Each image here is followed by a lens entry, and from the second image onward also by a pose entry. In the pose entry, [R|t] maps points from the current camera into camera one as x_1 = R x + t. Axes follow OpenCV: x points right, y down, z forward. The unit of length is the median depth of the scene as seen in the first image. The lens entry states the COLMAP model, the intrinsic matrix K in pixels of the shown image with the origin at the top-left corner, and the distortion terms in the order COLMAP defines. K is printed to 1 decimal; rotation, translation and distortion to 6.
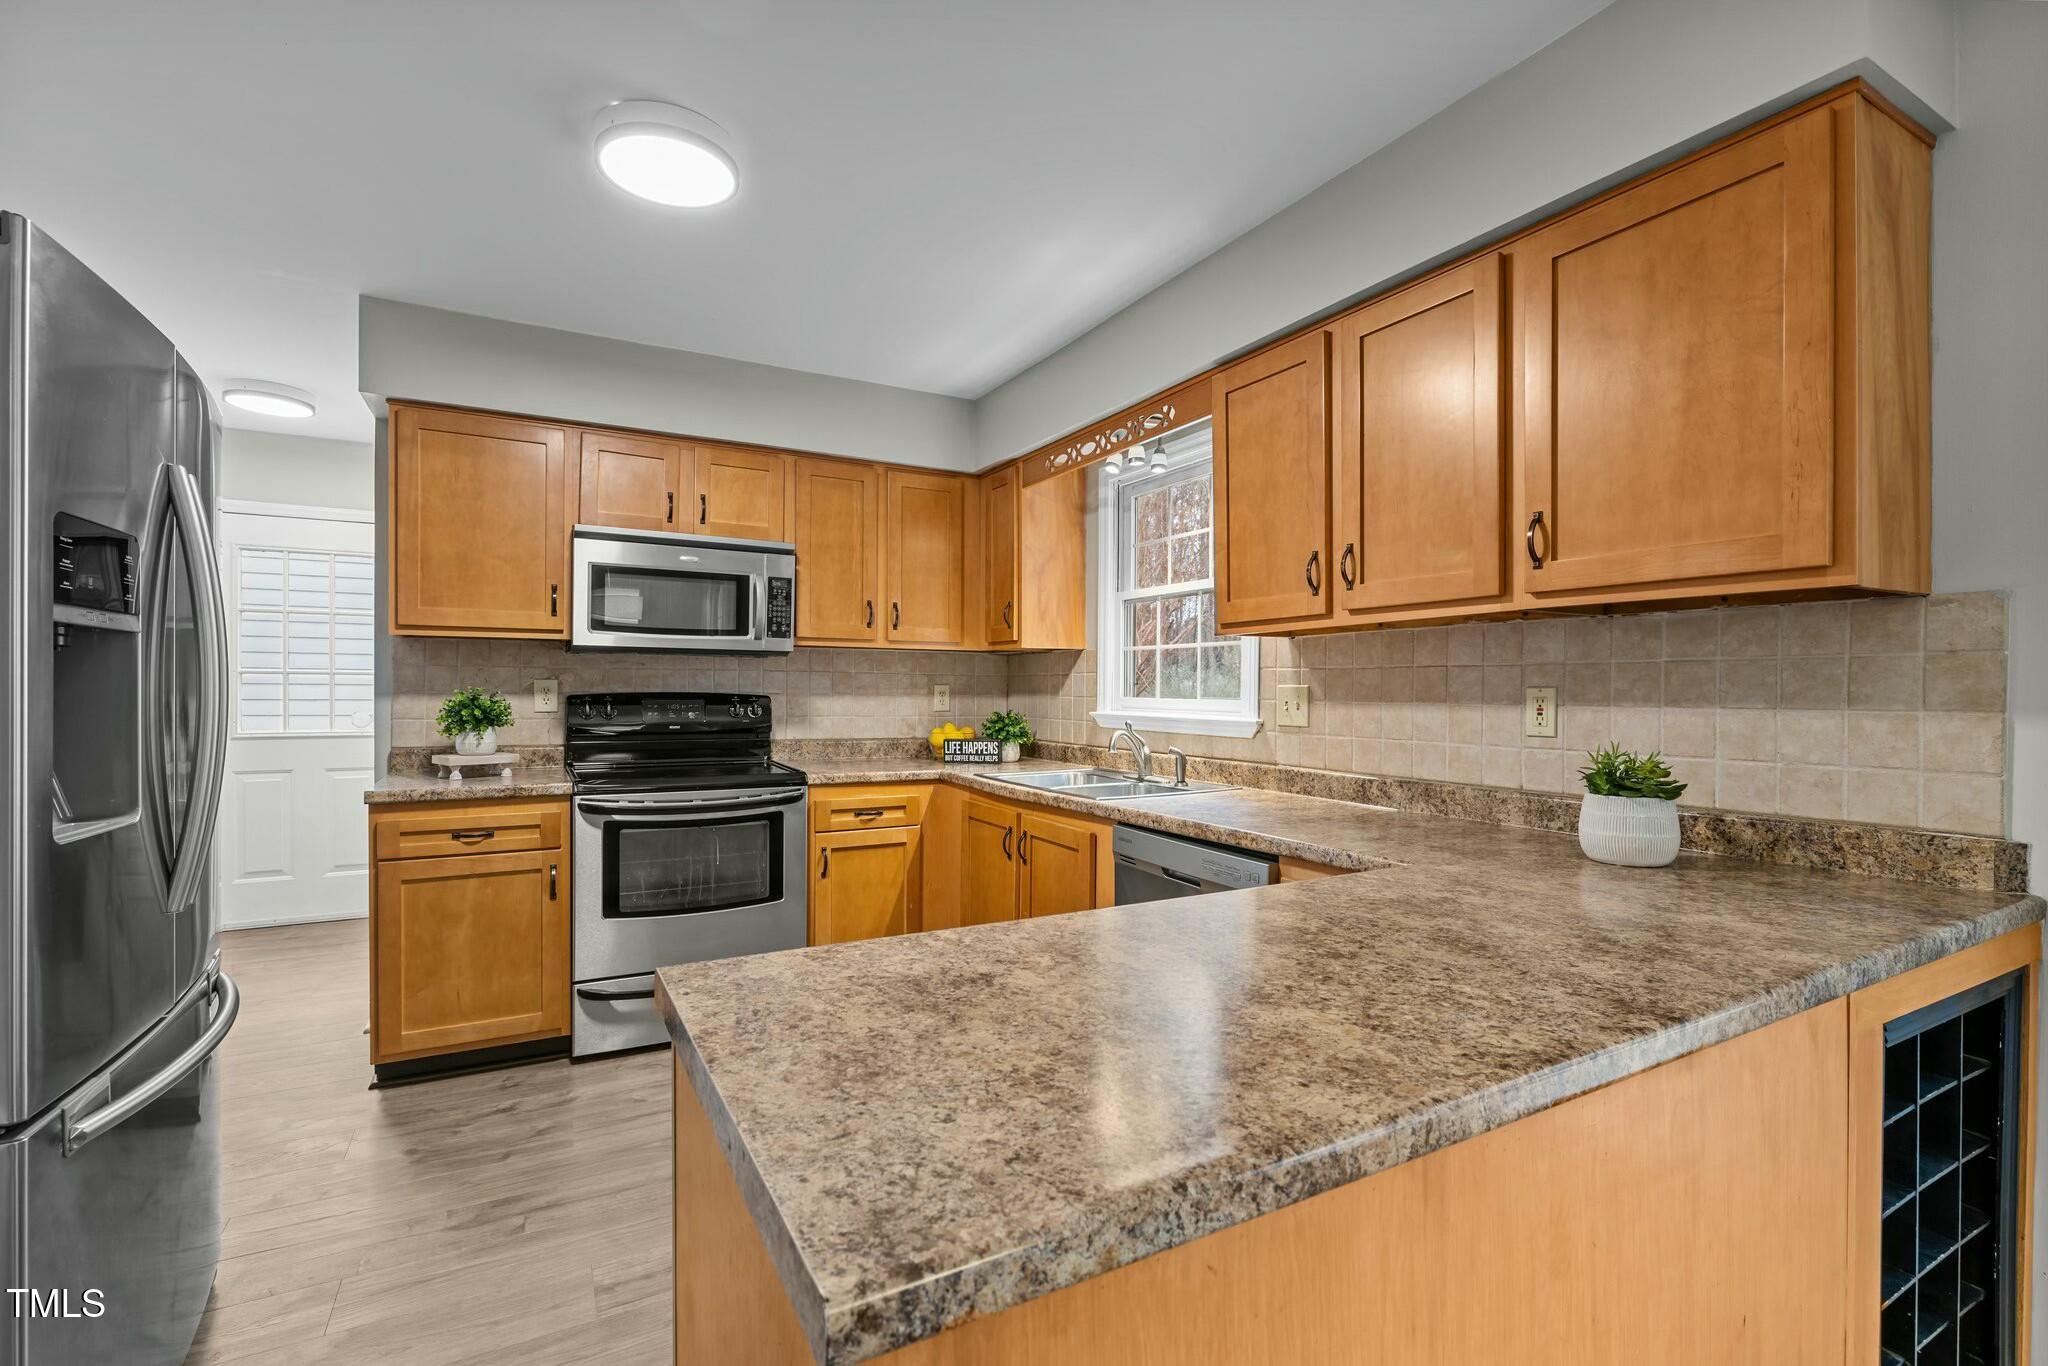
lens RADIAL K [[909.4, 0, 1024.0], [0, 909.4, 683.0], [0, 0, 1]] dist [-0.002338, -0.000118]
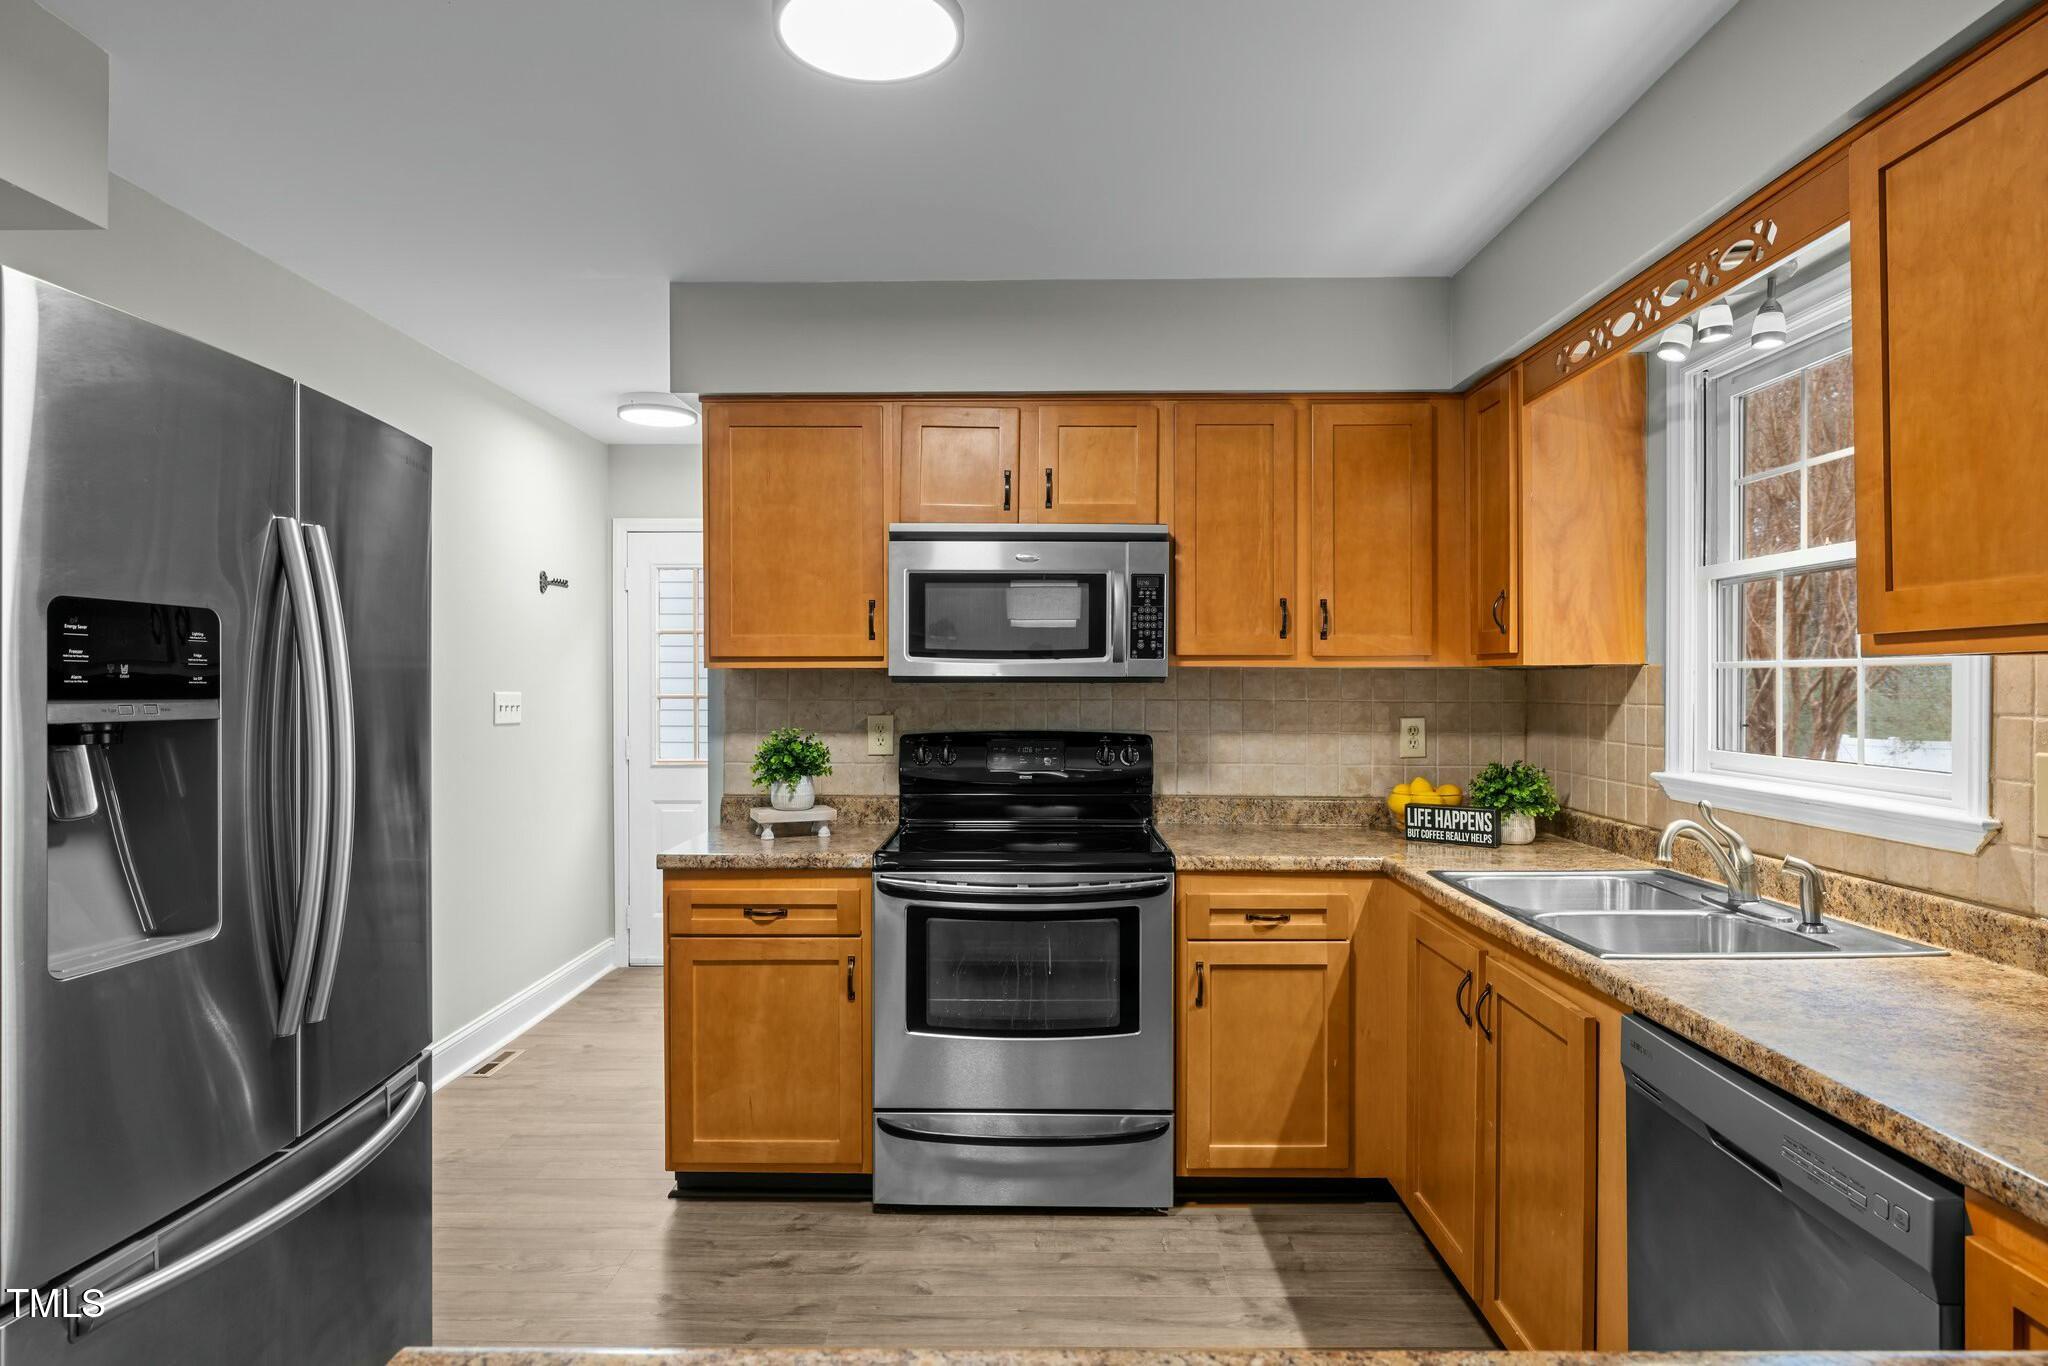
lens RADIAL K [[1151.4, 0, 1024.0], [0, 1151.4, 683.0], [0, 0, 1]] dist [0.002489, 0.000588]
pose [[0.870980, -0.006724, -0.491273, 0.095065], [0.008575, 0.999962, 0.001516, -0.034013], [0.491244, -0.005534, 0.871004, 0.170968]]
